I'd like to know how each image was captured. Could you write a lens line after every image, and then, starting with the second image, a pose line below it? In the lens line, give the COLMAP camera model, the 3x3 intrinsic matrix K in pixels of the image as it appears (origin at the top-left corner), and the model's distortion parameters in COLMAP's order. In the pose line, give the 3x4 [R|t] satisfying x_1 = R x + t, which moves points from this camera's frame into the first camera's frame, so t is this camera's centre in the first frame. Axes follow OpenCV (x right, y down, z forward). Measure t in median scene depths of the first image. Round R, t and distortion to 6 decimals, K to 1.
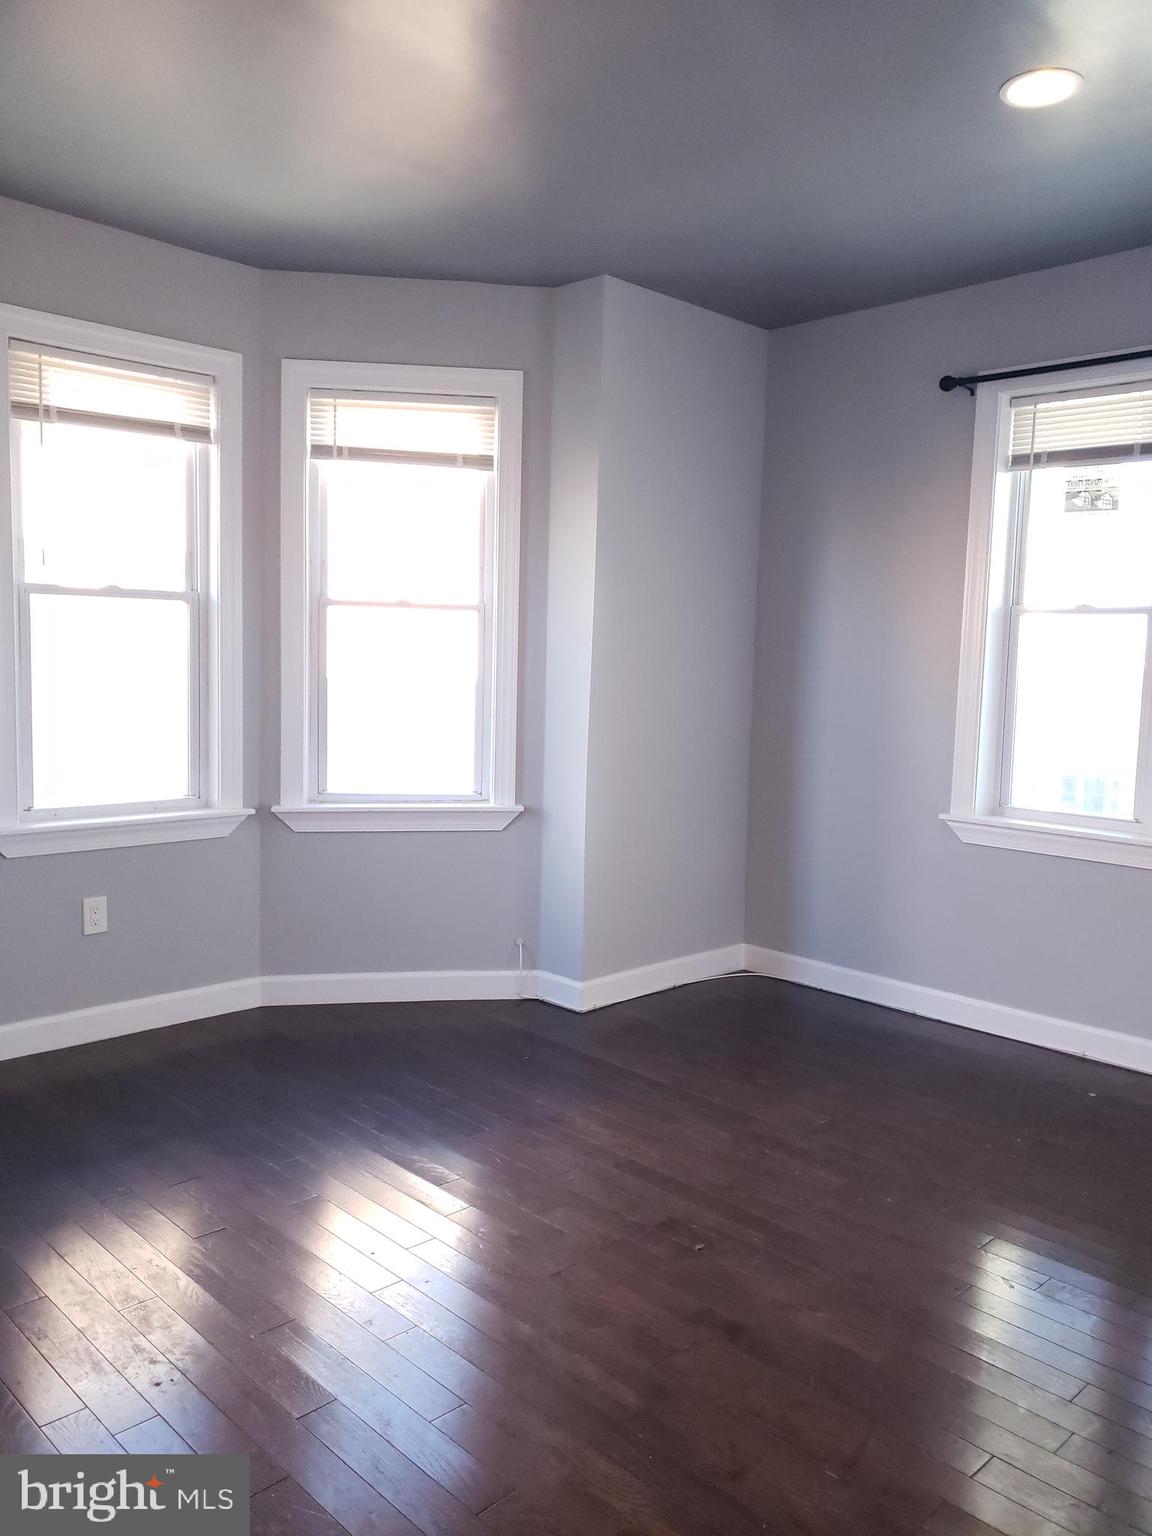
lens RADIAL K [[1180.9, 0, 567.2], [0, 1180.9, 758.8], [0, 0, 1]] dist [0.014707, -0.007962]
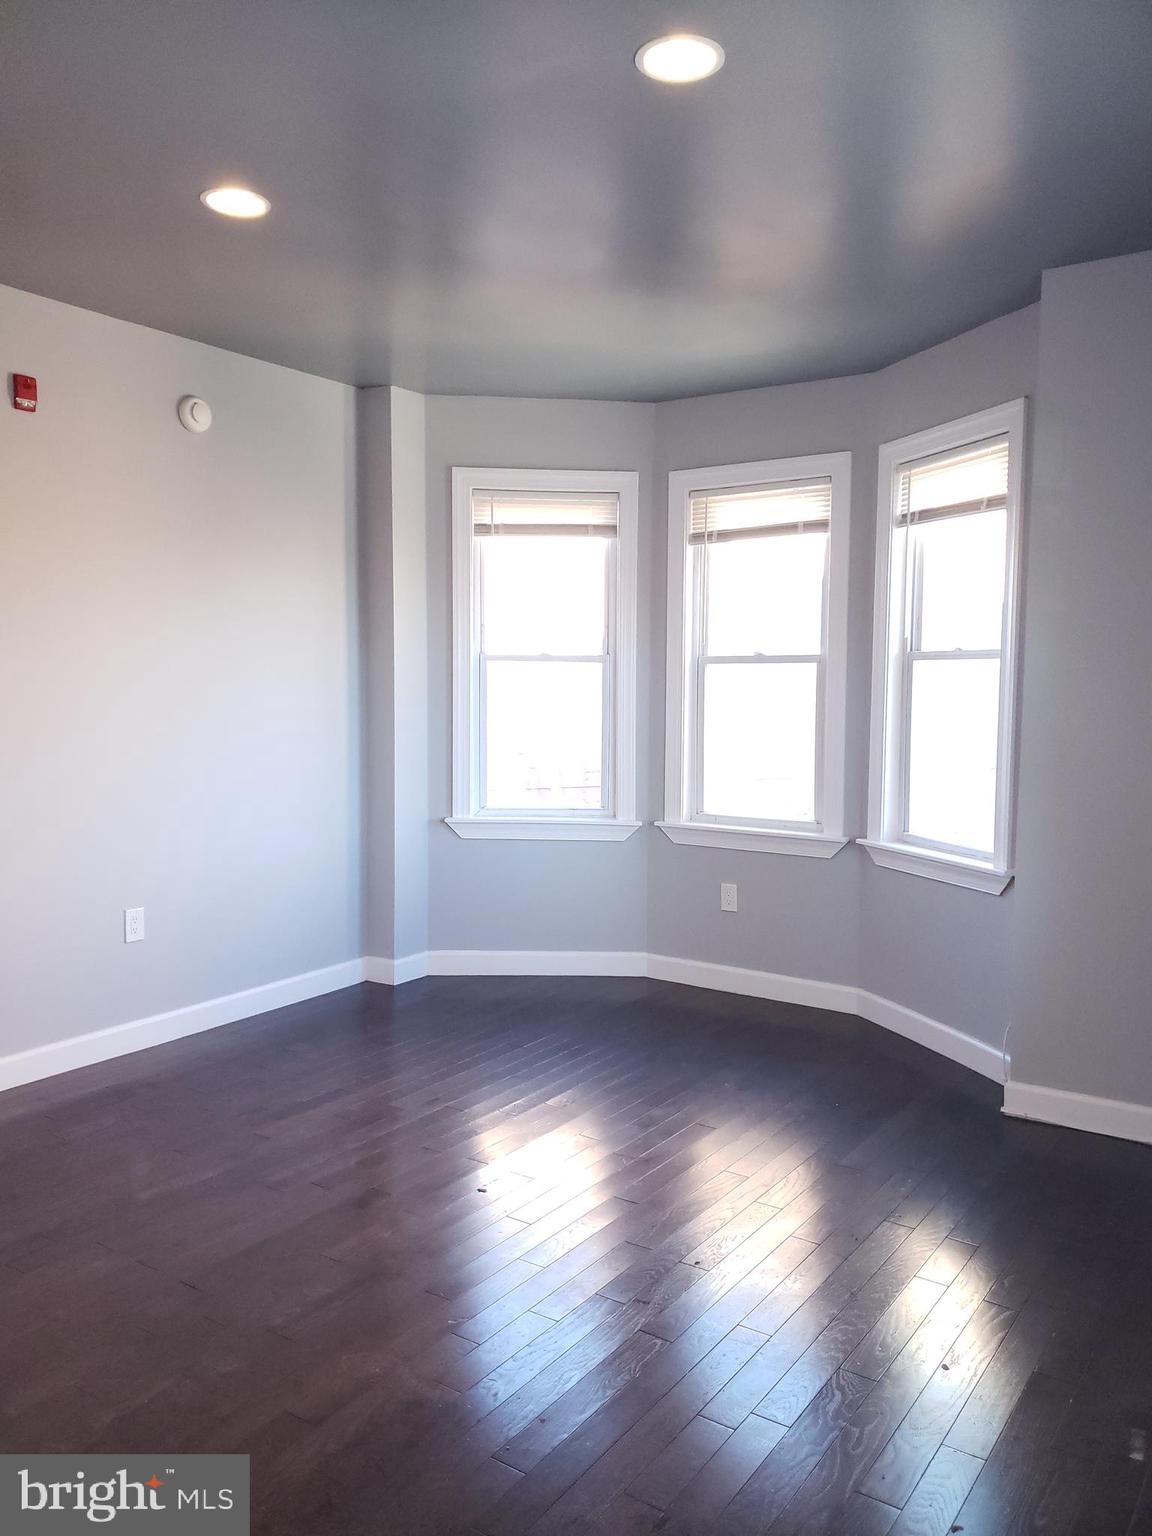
lens RADIAL K [[1180.9, 0, 574.1], [0, 1180.9, 767.1], [0, 0, 1]] dist [0.014707, -0.007962]
pose [[0.185560, 0.045280, -0.981589, 0.833528], [-0.100145, 0.994608, 0.026949, -0.031828], [0.977516, 0.093301, 0.189094, 0.524890]]
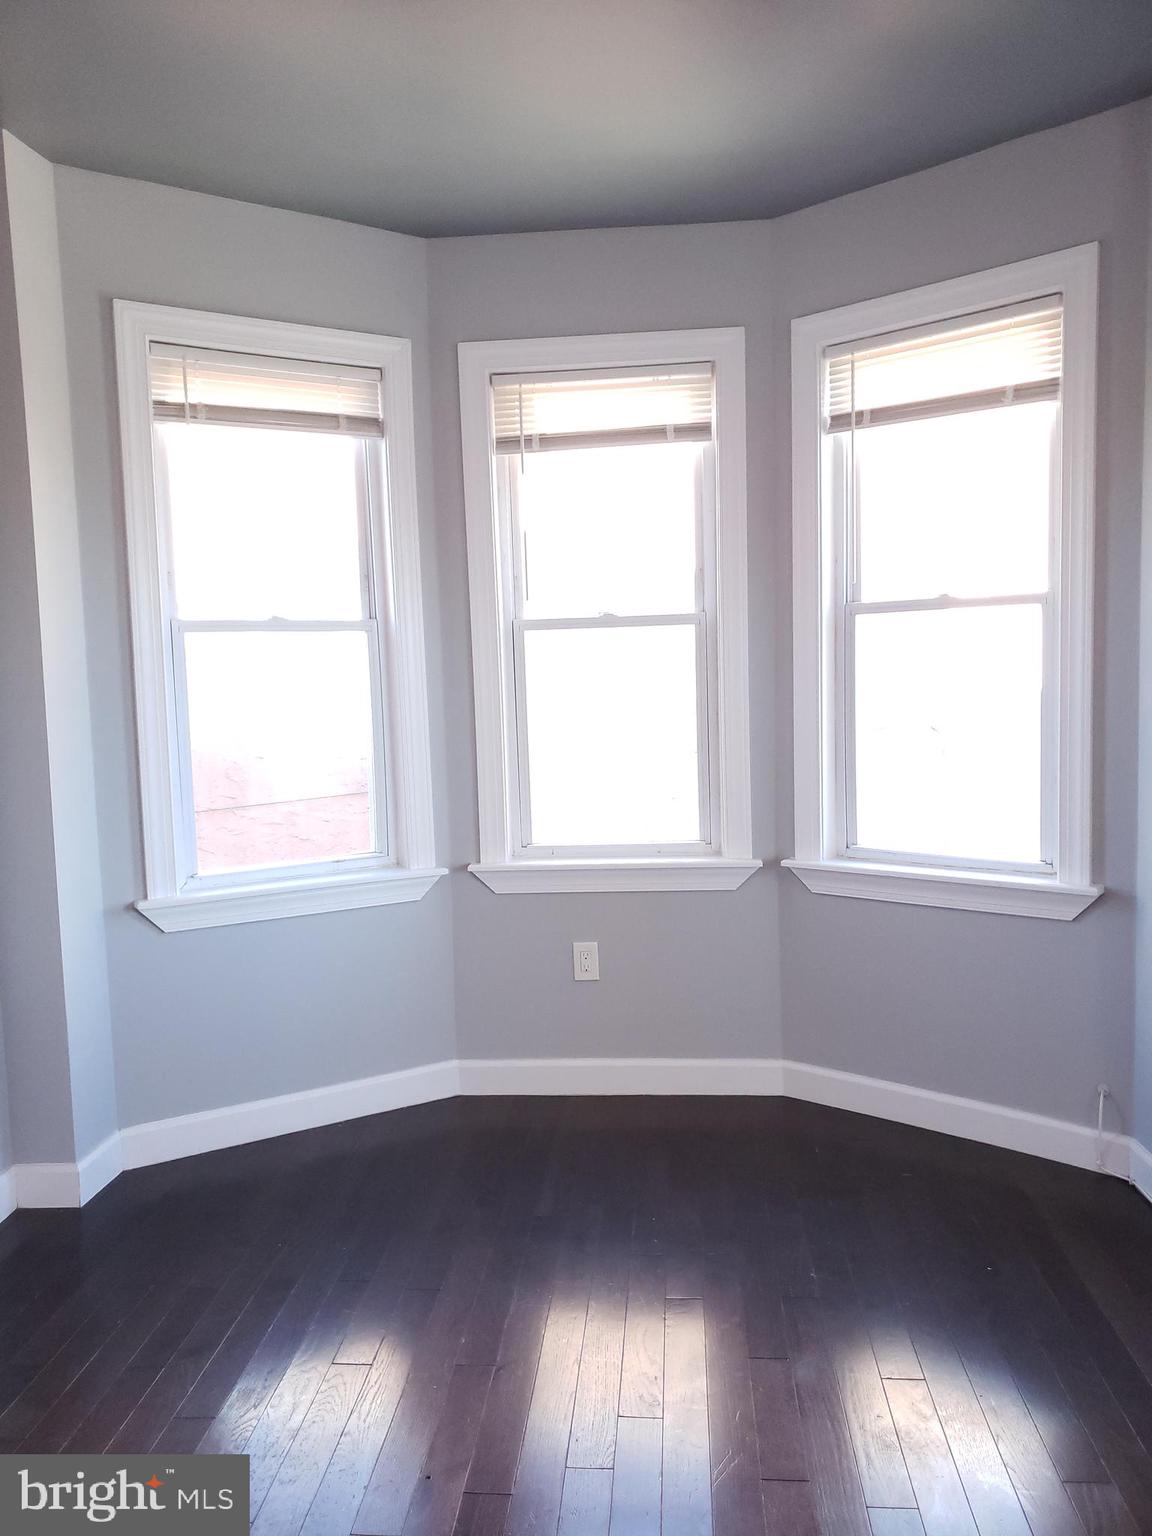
lens RADIAL K [[1180.9, 0, 576.8], [0, 1180.9, 768.2], [0, 0, 1]] dist [0.014707, -0.007962]
pose [[0.650014, 0.018488, -0.759697, 0.294931], [-0.026682, 0.999643, 0.001497, -0.022204], [0.759454, 0.019297, 0.650275, 0.352998]]
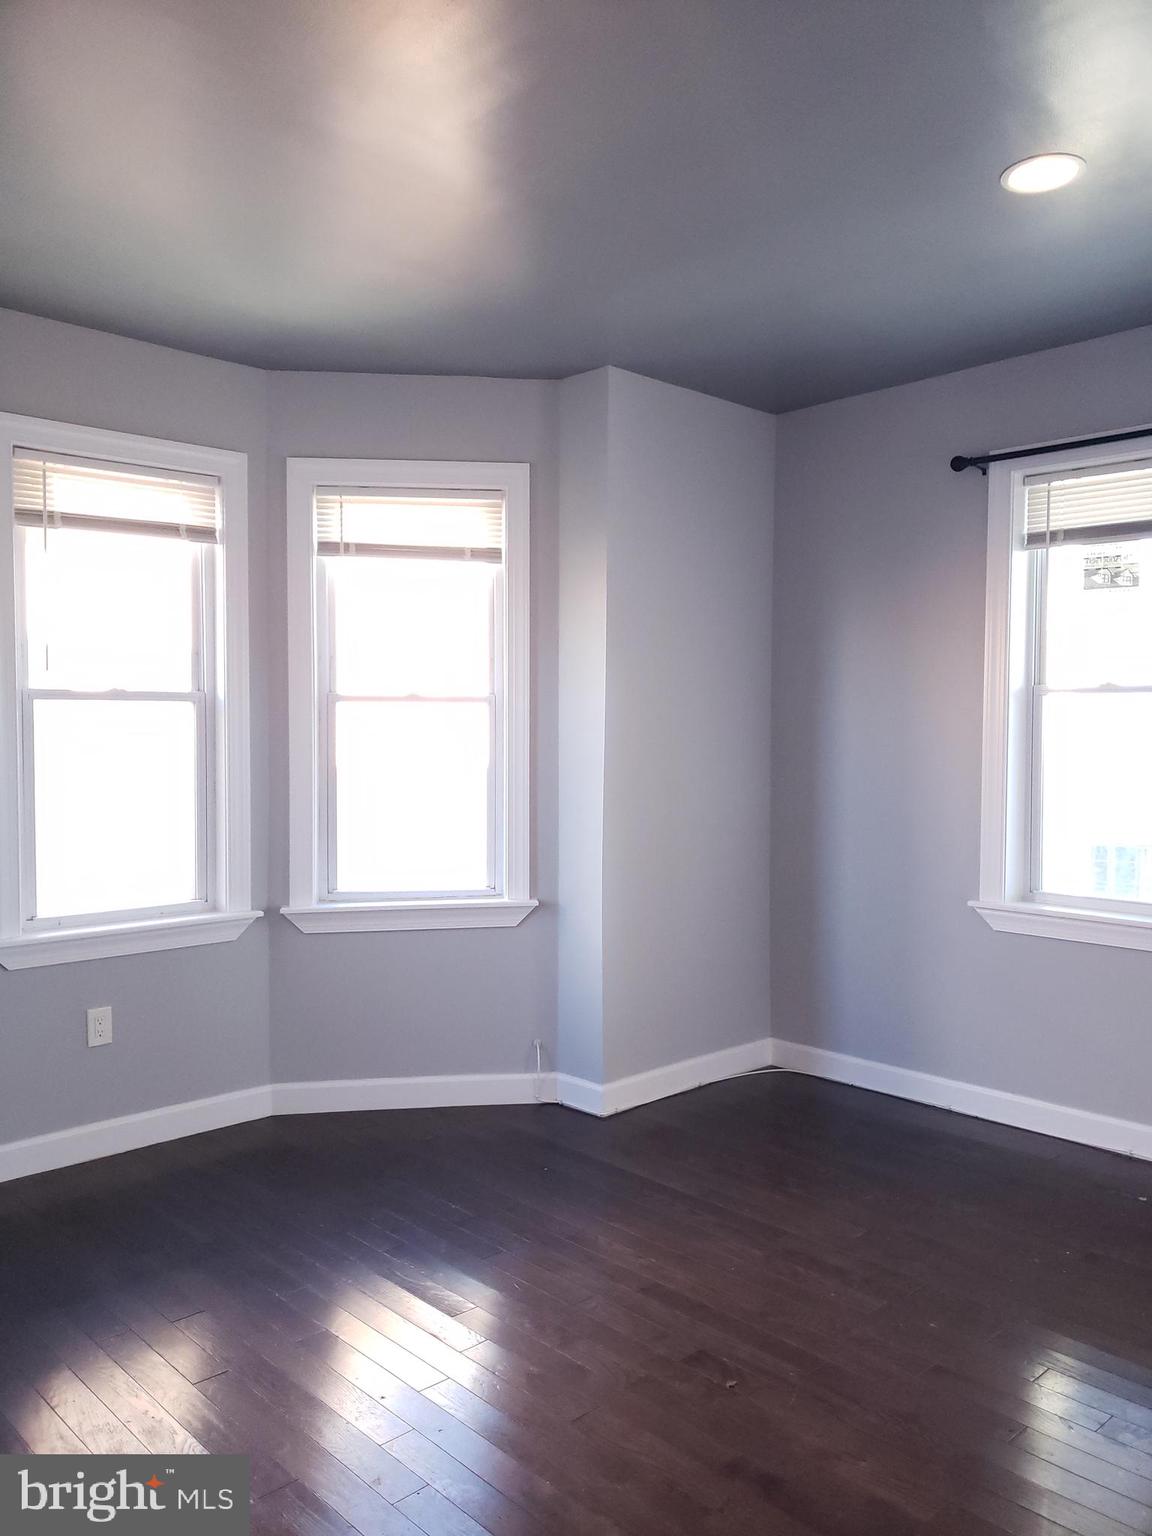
lens RADIAL K [[1180.9, 0, 567.9], [0, 1180.9, 765.7], [0, 0, 1]] dist [0.014707, -0.007962]
pose [[0.999630, -0.021929, -0.016097, 0.005619], [0.020975, 0.998139, -0.057259, -0.016583], [0.017323, 0.056901, 0.998230, 0.023122]]
